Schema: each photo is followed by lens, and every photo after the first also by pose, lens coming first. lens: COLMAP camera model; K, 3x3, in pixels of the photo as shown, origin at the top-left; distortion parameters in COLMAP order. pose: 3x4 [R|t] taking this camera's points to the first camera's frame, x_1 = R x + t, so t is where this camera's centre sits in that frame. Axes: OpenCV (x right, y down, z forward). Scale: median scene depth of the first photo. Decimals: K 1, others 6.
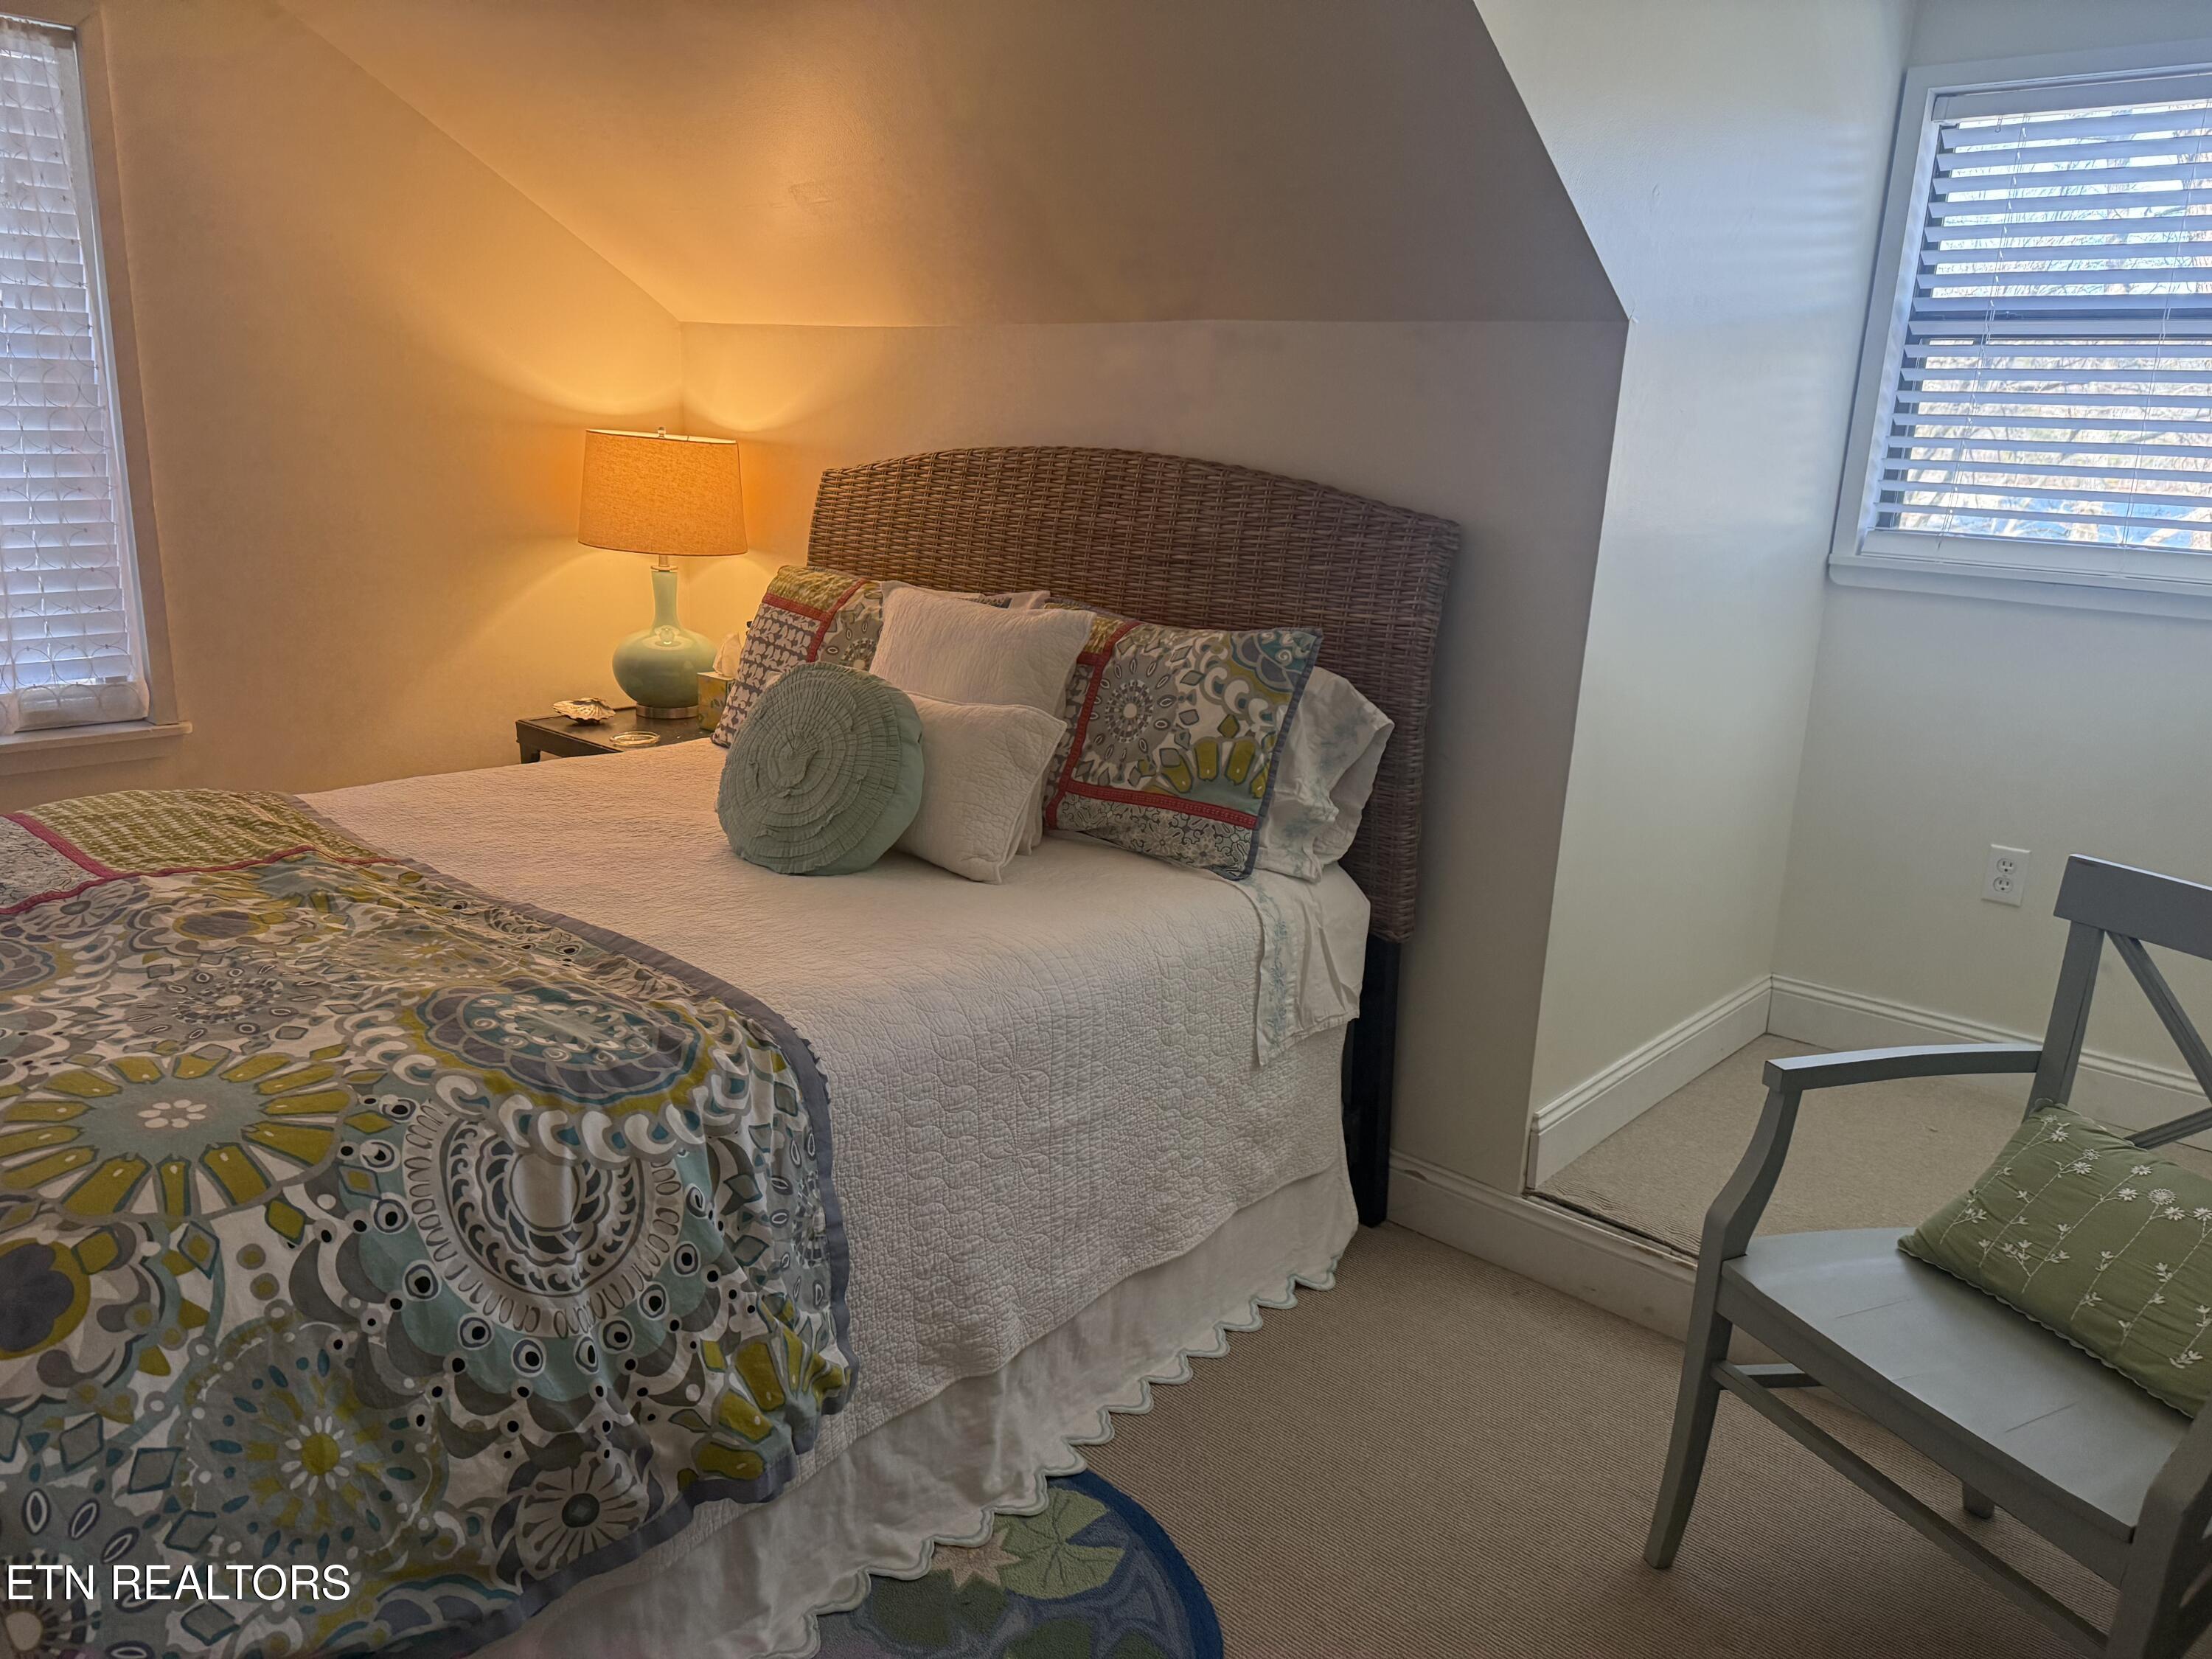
lens RADIAL K [[1503.8, 0, 1110.2], [0, 1503.8, 830.7], [0, 0, 1]] dist [0.025994, -0.000830]
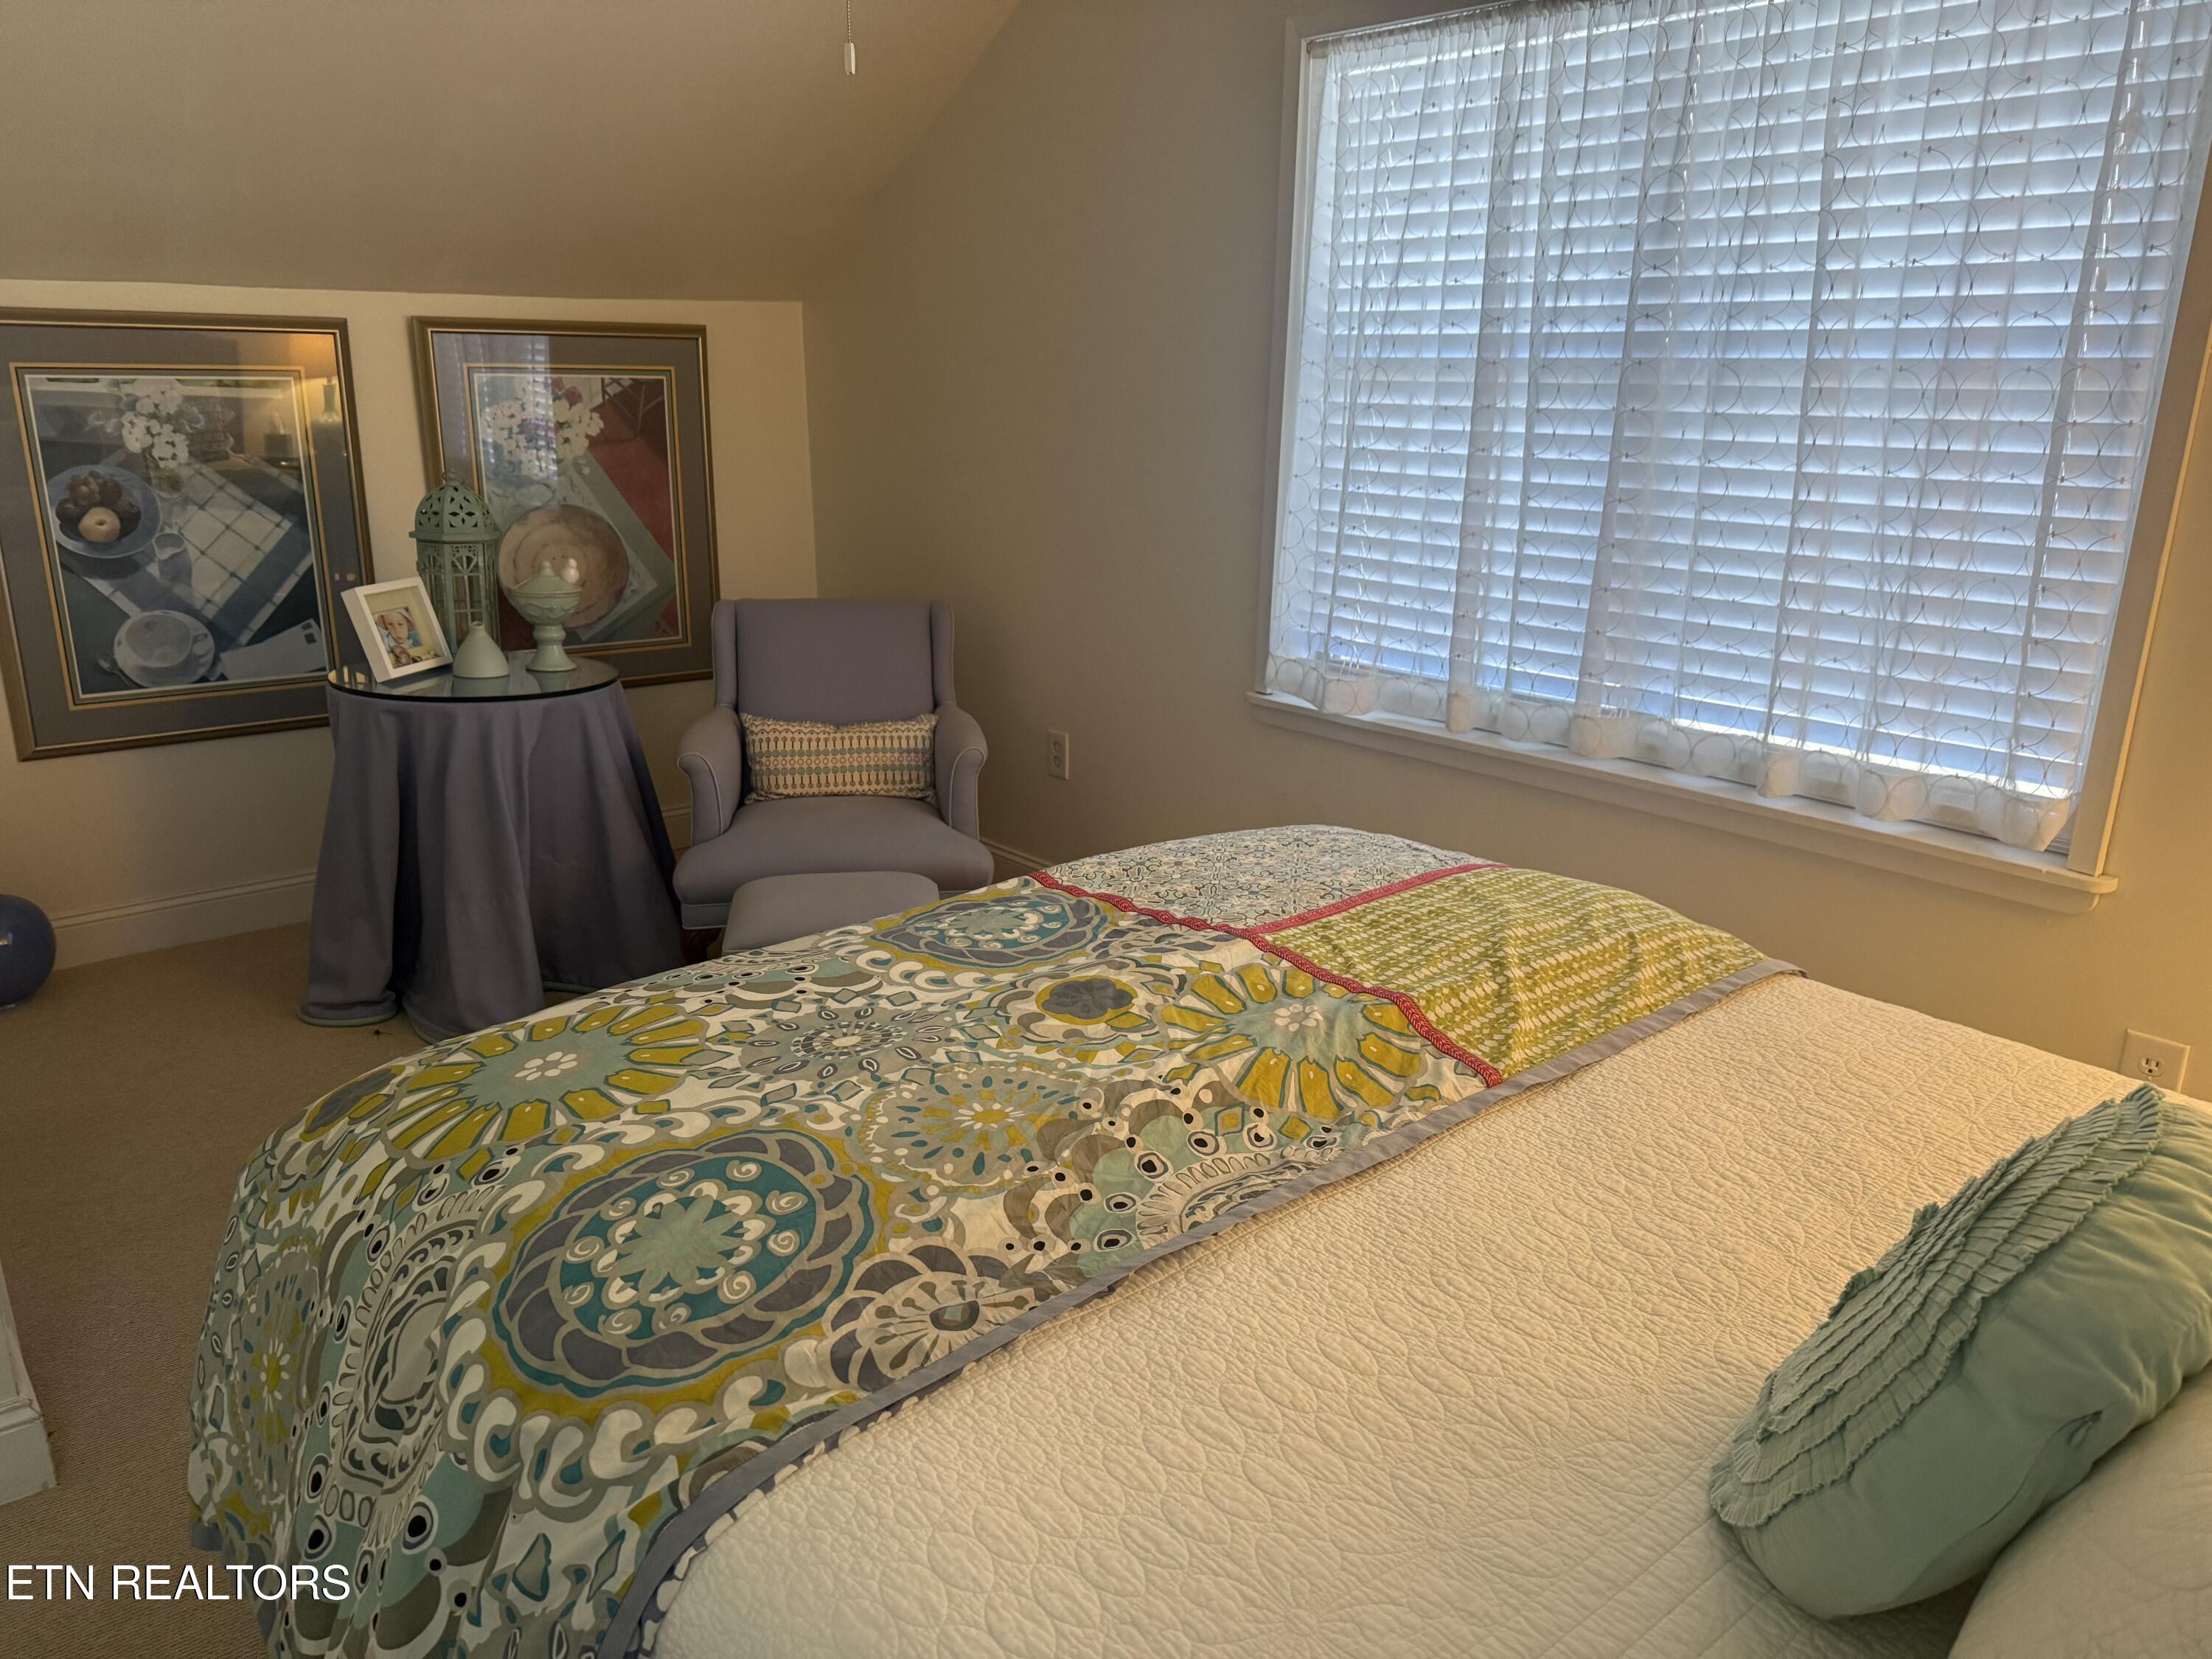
lens RADIAL K [[1503.8, 0, 1109.9], [0, 1503.8, 828.3], [0, 0, 1]] dist [0.025994, -0.000830]
pose [[-0.105002, 0.256253, -0.960890, 0.278135], [-0.292093, 0.915666, 0.276112, -0.328086], [0.950608, 0.309661, -0.021297, 1.183530]]
